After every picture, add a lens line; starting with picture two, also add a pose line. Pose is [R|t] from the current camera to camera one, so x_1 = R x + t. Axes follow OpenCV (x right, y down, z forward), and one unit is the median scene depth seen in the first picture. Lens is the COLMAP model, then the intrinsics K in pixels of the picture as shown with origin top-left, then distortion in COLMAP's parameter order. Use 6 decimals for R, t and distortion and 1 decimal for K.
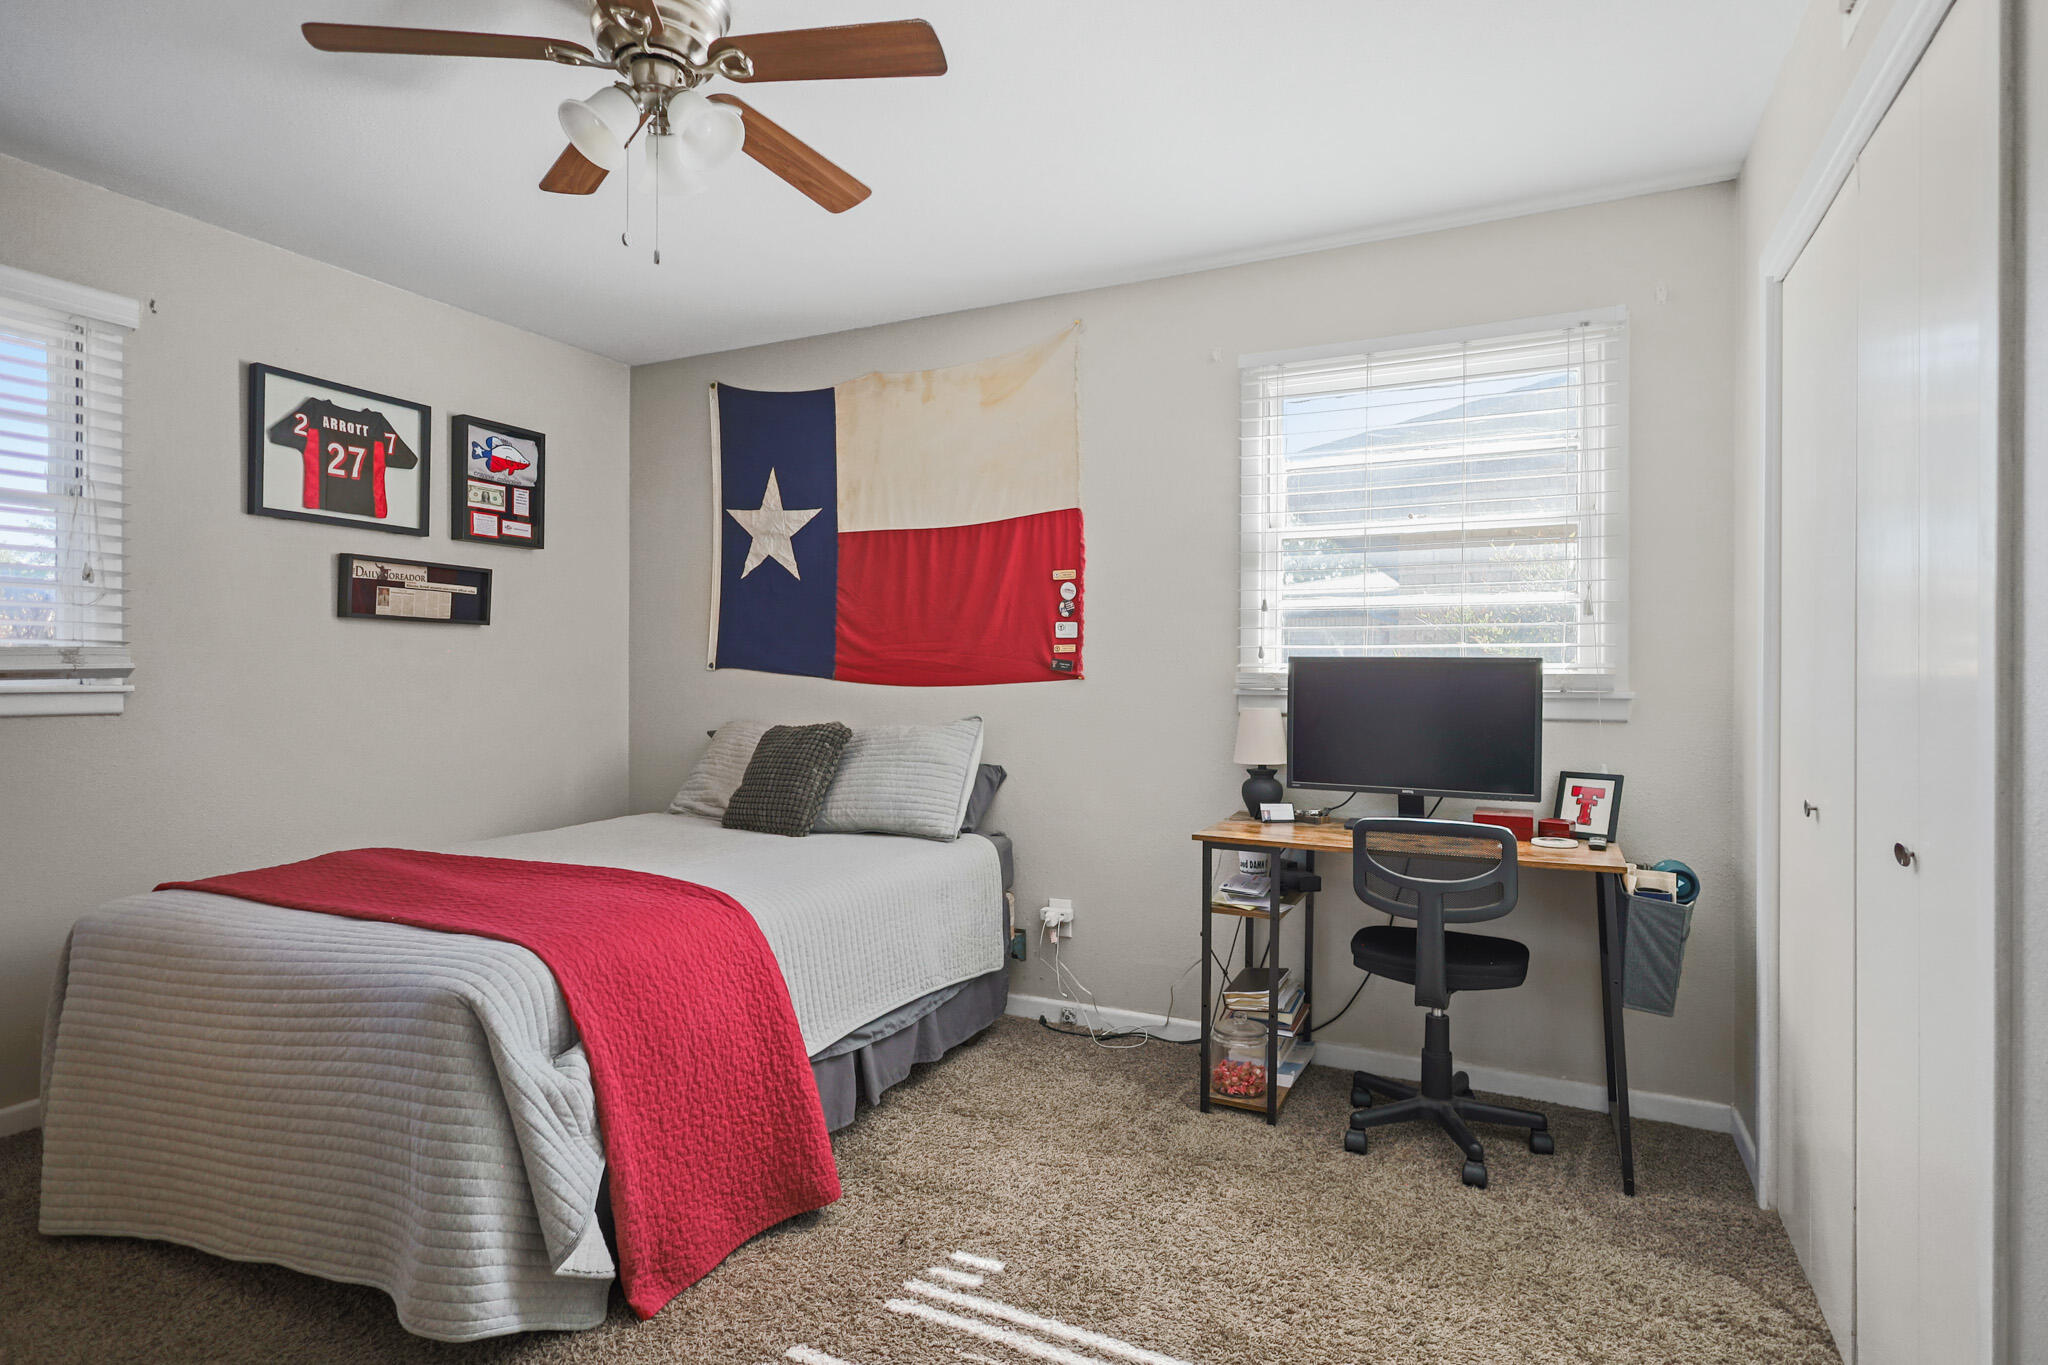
lens RADIAL K [[1030.7, 0, 1029.8], [0, 1030.7, 678.5], [0, 0, 1]] dist [0.001754, -0.000142]
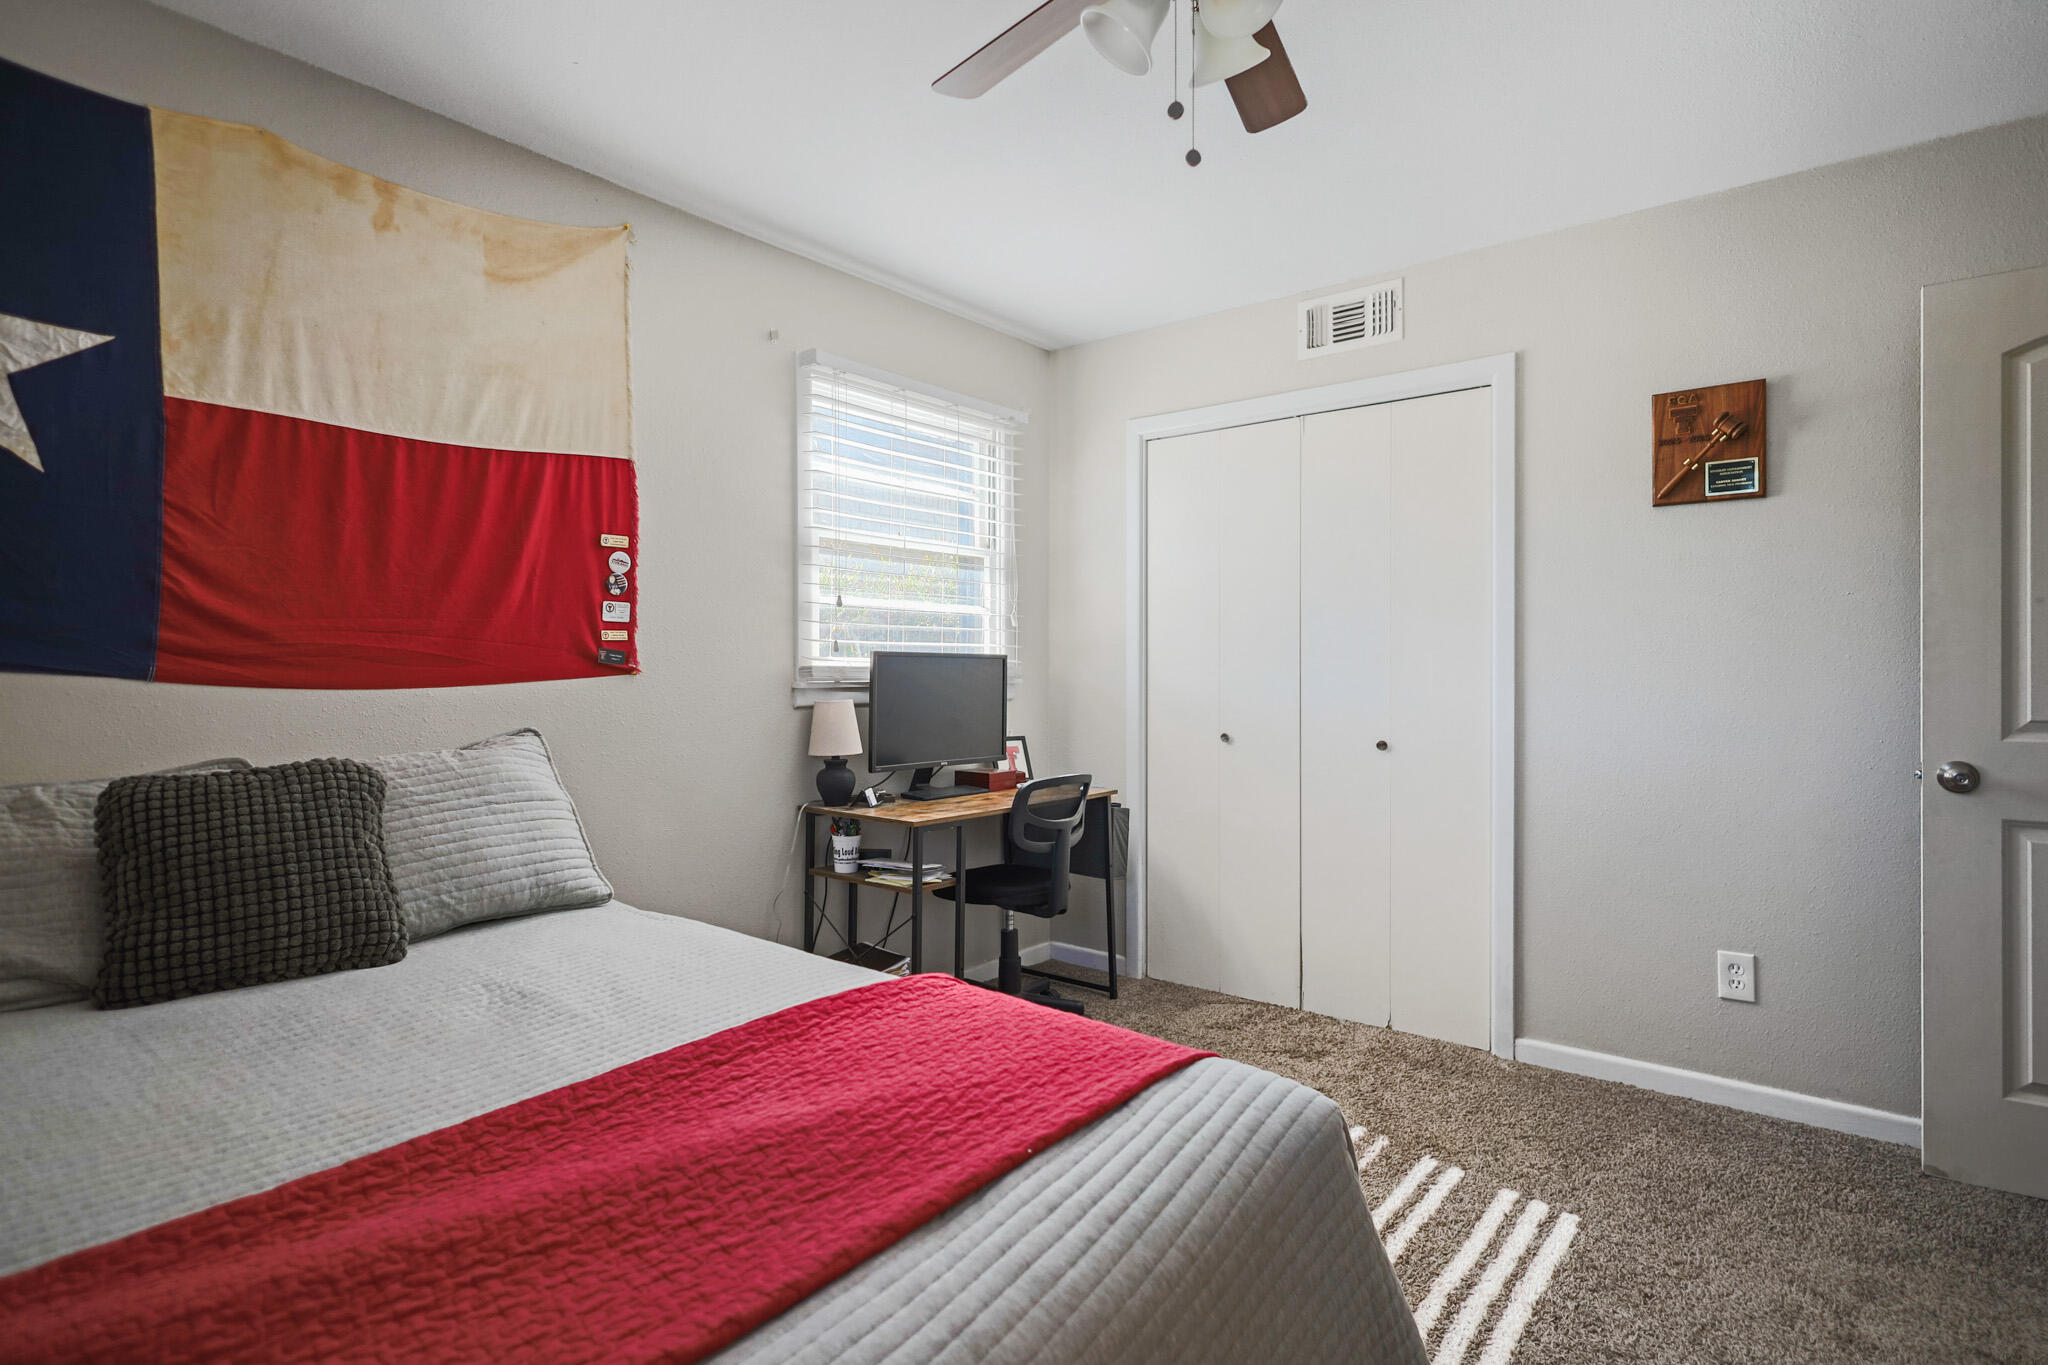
lens RADIAL K [[1030.7, 0, 1029.8], [0, 1030.7, 678.5], [0, 0, 1]] dist [0.001754, -0.000142]
pose [[0.242633, -0.011877, 0.970046, -0.653504], [0.005199, 0.999927, 0.010942, -0.003195], [-0.970104, 0.002388, 0.242677, 0.504314]]
